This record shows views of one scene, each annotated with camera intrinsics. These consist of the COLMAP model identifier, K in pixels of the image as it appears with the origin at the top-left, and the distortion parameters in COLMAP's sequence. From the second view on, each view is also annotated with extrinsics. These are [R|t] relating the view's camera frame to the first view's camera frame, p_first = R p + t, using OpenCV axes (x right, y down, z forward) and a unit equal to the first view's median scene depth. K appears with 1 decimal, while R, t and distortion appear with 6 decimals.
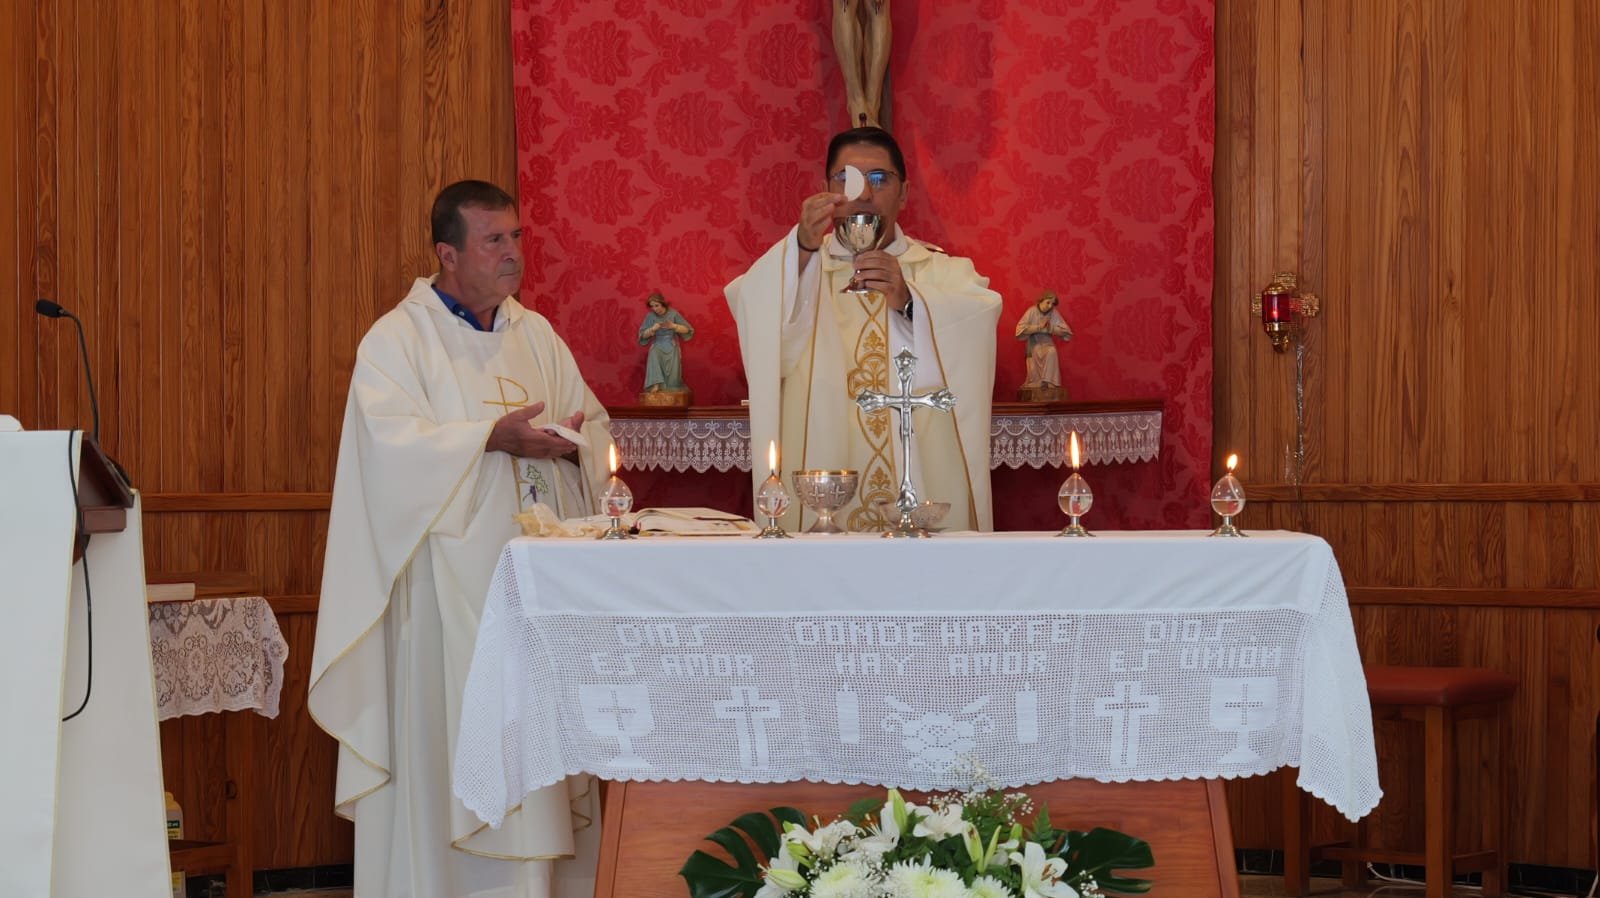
lens RADIAL K [[3689.2, 0, 799.5], [0, 3689.2, 454.6], [0, 0, 1]] dist [0.026790, 0.000000]
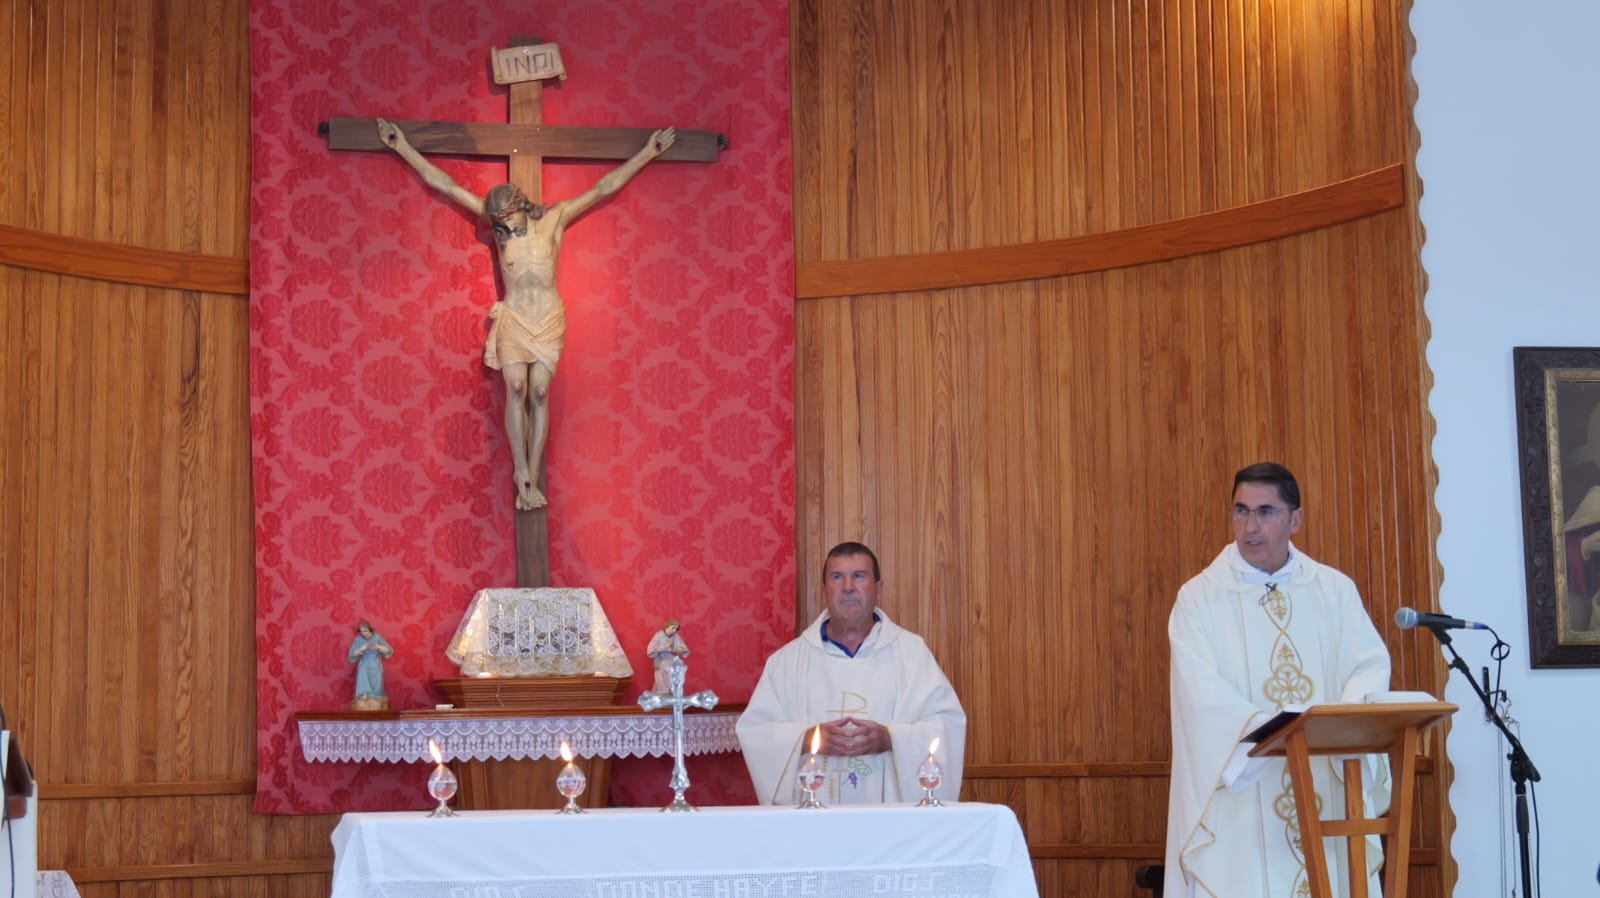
lens RADIAL K [[2610.1, 0, 784.6], [0, 2610.1, 474.1], [0, 0, 1]] dist [0.012553, 0.000000]
pose [[0.975724, 0.012146, 0.218669, -0.098064], [0.011062, 0.994453, -0.104596, 0.001432], [-0.218726, 0.104476, 0.970177, 0.098342]]
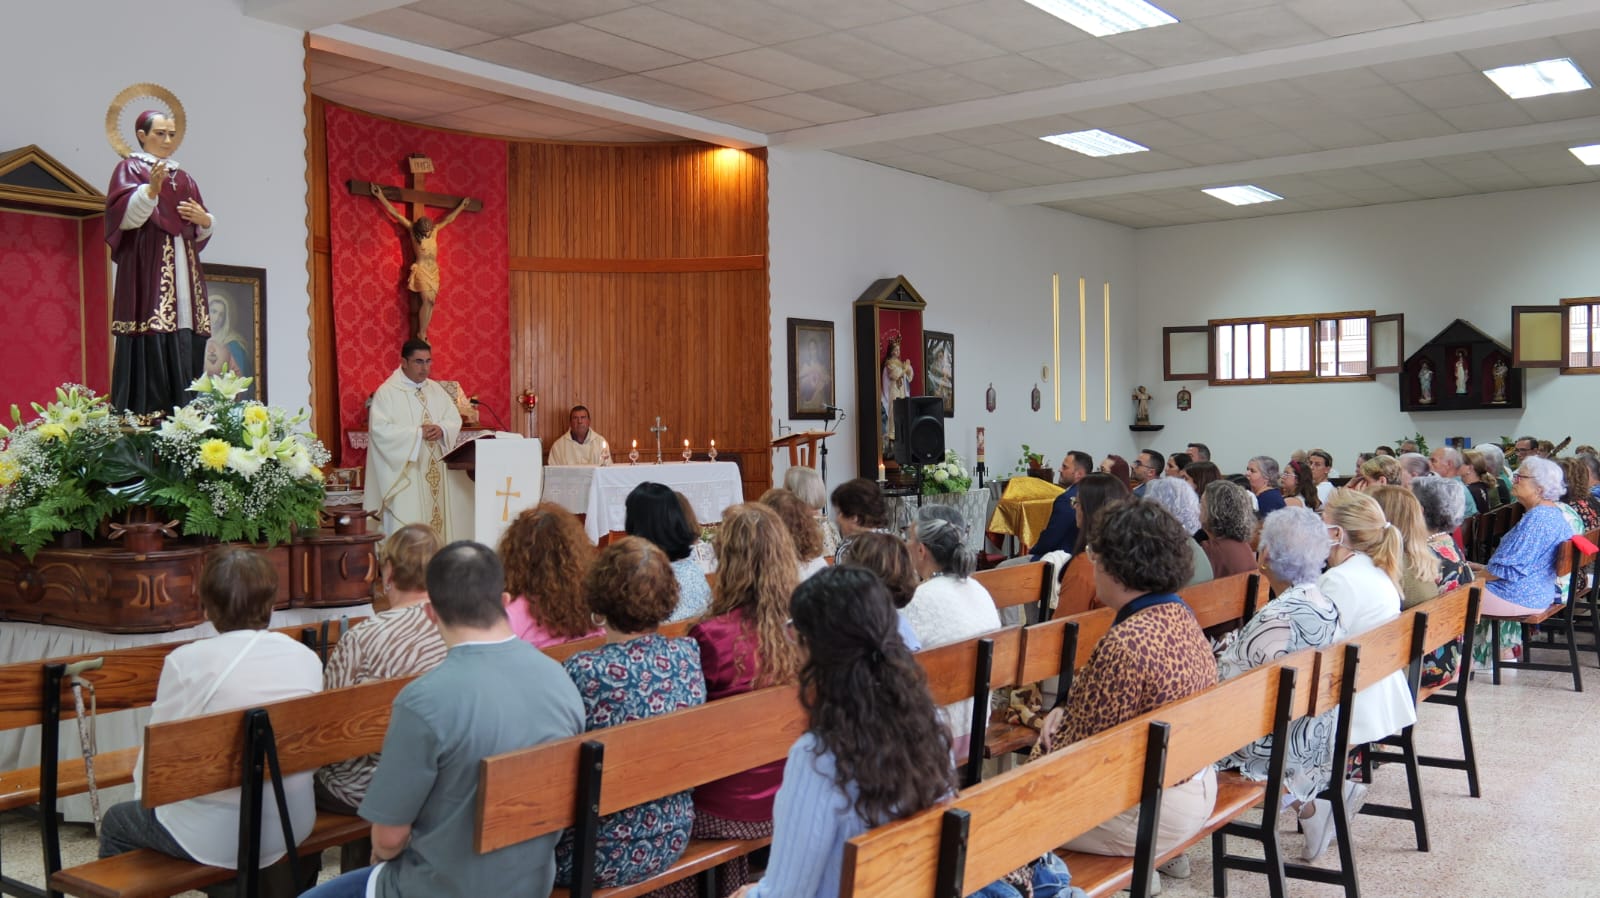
lens RADIAL K [[1425.3, 0, 786.5], [0, 1425.3, 449.5], [0, 0, 1]] dist [0.007380, 0.014894]
pose [[0.594324, -0.012430, 0.804130, -0.828430], [0.005272, 0.999919, 0.011560, -0.007327], [-0.804209, -0.002631, 0.594341, 0.003916]]
